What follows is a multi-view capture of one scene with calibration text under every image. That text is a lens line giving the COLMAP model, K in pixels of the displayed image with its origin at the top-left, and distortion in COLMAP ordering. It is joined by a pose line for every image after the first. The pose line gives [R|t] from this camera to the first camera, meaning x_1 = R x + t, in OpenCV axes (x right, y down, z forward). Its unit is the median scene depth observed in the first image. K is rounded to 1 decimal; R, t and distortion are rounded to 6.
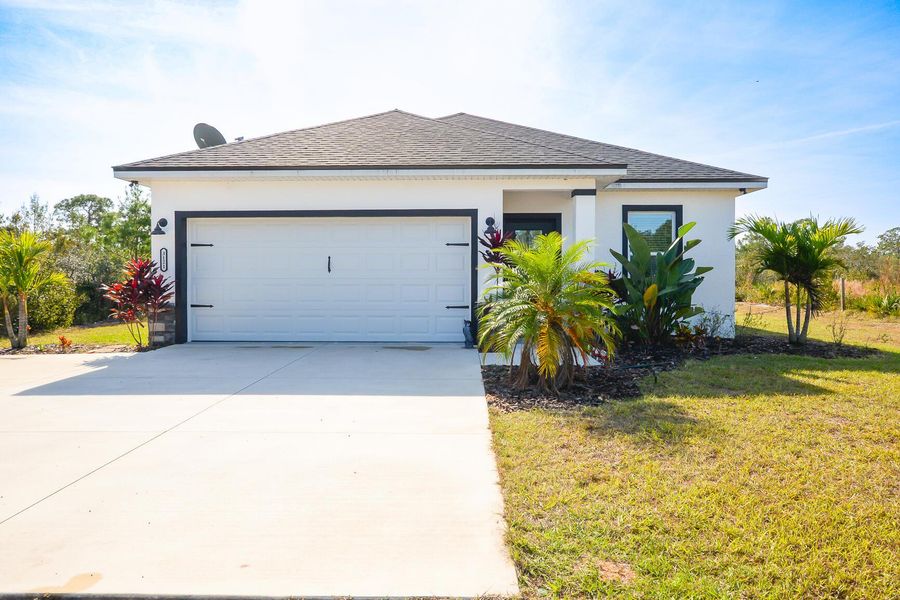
lens RADIAL K [[572.6, 0, 467.4], [0, 572.6, 266.7], [0, 0, 1]] dist [-0.002931, -0.007150]
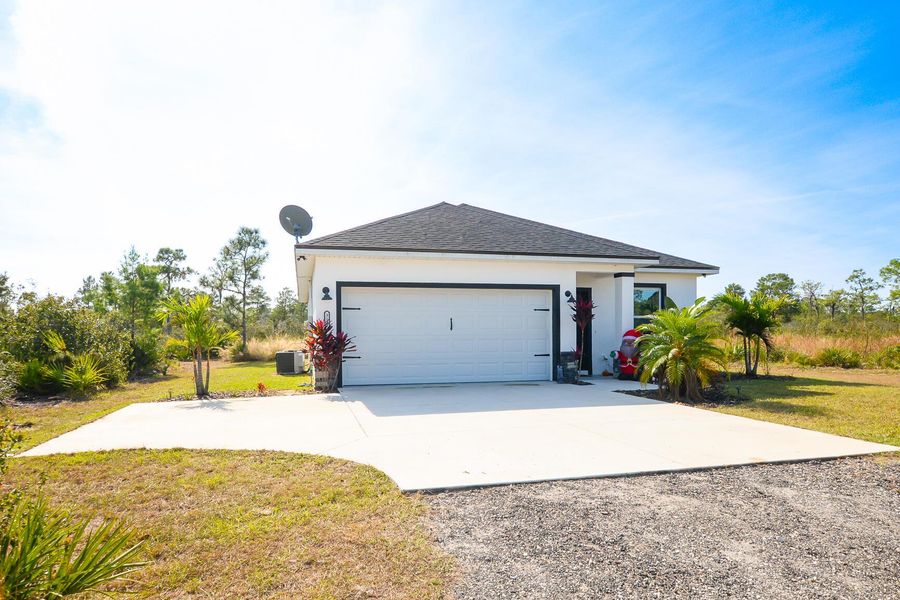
lens RADIAL K [[529.9, 0, 451.1], [0, 529.9, 306.2], [0, 0, 1]] dist [0.001978, 0.000126]
pose [[0.965531, 0.008708, 0.260143, -0.563907], [0.001040, 0.999303, -0.037307, 0.000530], [-0.260287, 0.036292, 0.964849, -0.178606]]
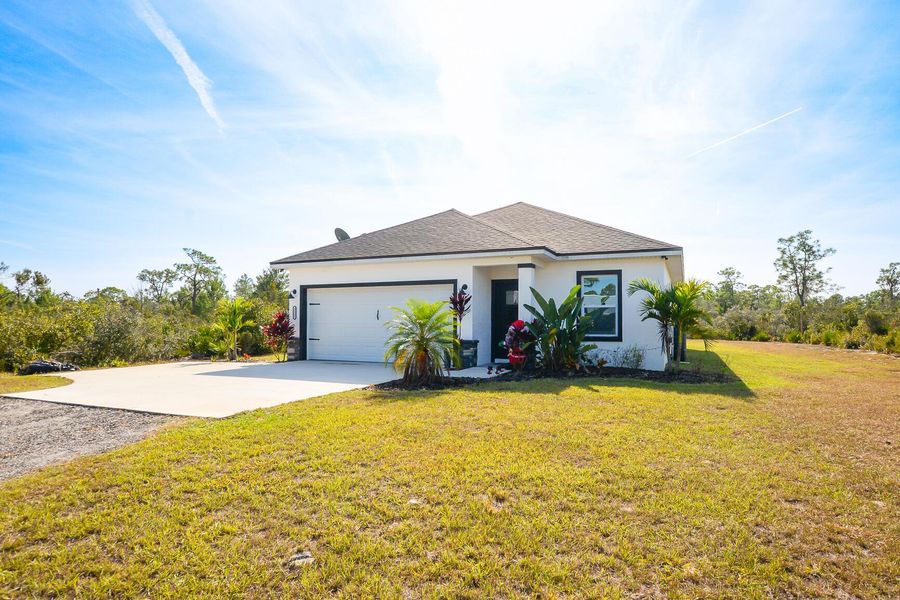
lens RADIAL K [[524.3, 0, 447.6], [0, 524.3, 303.7], [0, 0, 1]] dist [-0.003946, 0.000128]
pose [[0.920359, -0.010833, -0.390925, 0.534449], [0.001448, 0.999704, -0.024294, 0.000222], [0.391072, 0.021793, 0.920102, -0.306866]]
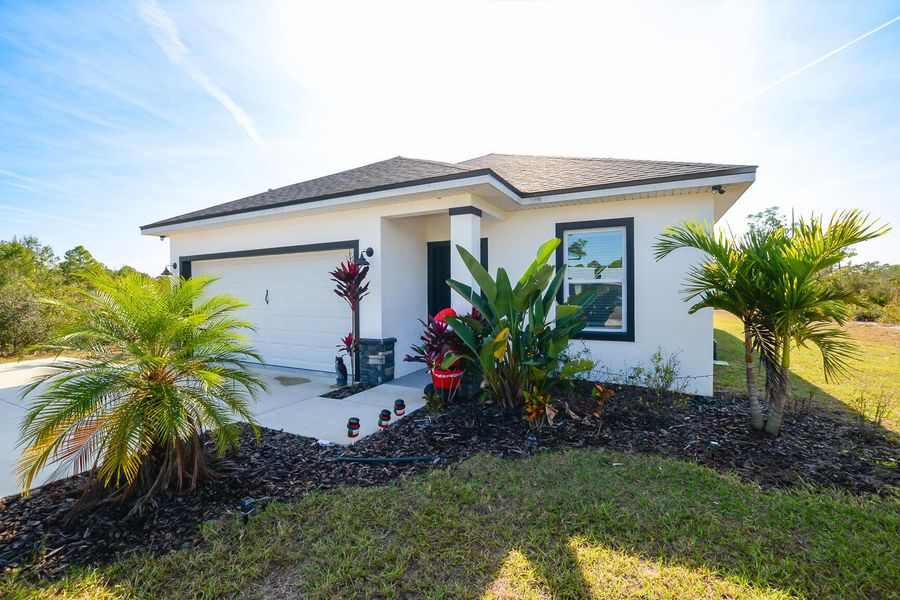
lens RADIAL K [[395.8, 0, 445.8], [0, 395.8, 292.3], [0, 0, 1]] dist [-0.027667, 0.000659]
pose [[0.896107, -0.005700, -0.443802, 0.427915], [0.013831, 0.999791, 0.015087, -0.020611], [0.443623, -0.019658, 0.895998, 0.462657]]
